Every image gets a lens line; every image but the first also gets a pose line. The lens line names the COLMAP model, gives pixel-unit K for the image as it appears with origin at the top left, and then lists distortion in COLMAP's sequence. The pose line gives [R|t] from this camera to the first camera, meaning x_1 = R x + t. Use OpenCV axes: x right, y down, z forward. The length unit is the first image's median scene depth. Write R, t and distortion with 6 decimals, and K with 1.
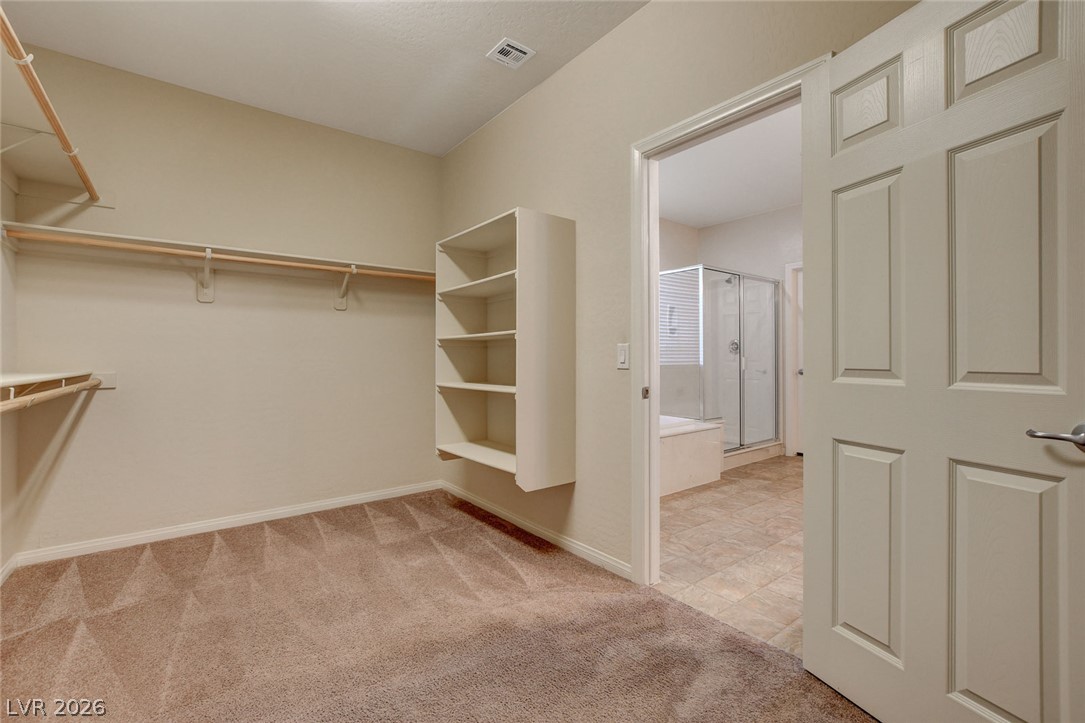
lens RADIAL K [[477.1, 0, 539.4], [0, 477.1, 357.8], [0, 0, 1]] dist [-0.020649, 0.001515]
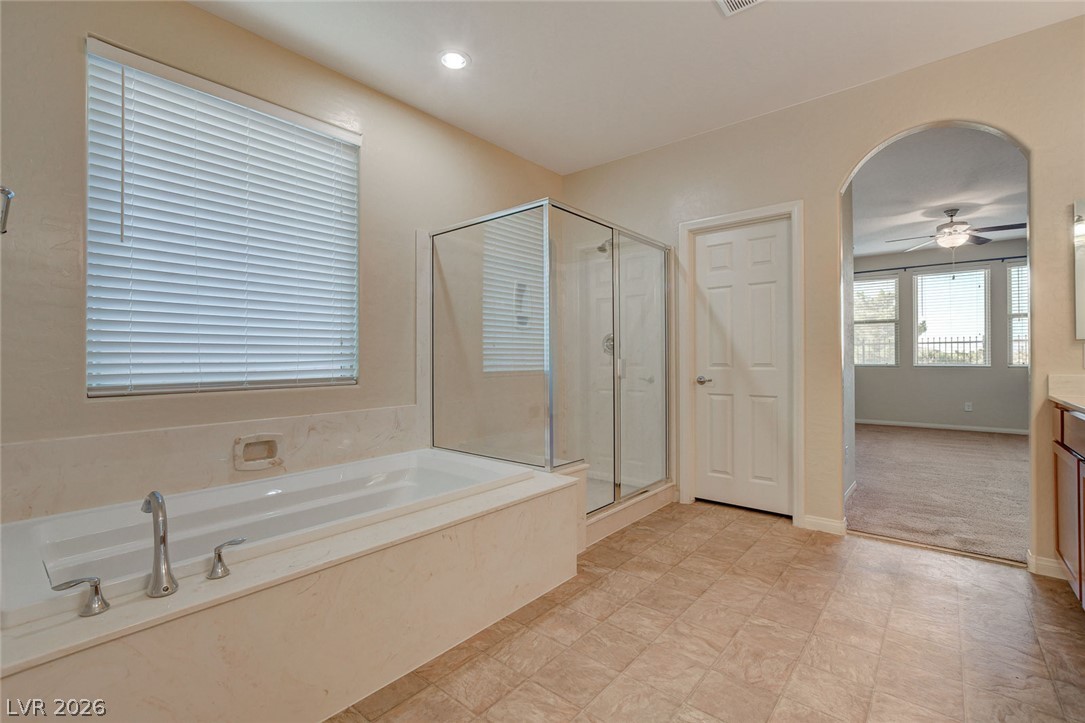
lens RADIAL K [[477.1, 0, 537.5], [0, 477.1, 360.6], [0, 0, 1]] dist [-0.020649, 0.001515]
pose [[0.978907, -0.001373, 0.204301, 0.179901], [0.001412, 0.999999, -0.000041, 0.001166], [-0.204301, 0.000328, 0.978908, 0.373155]]
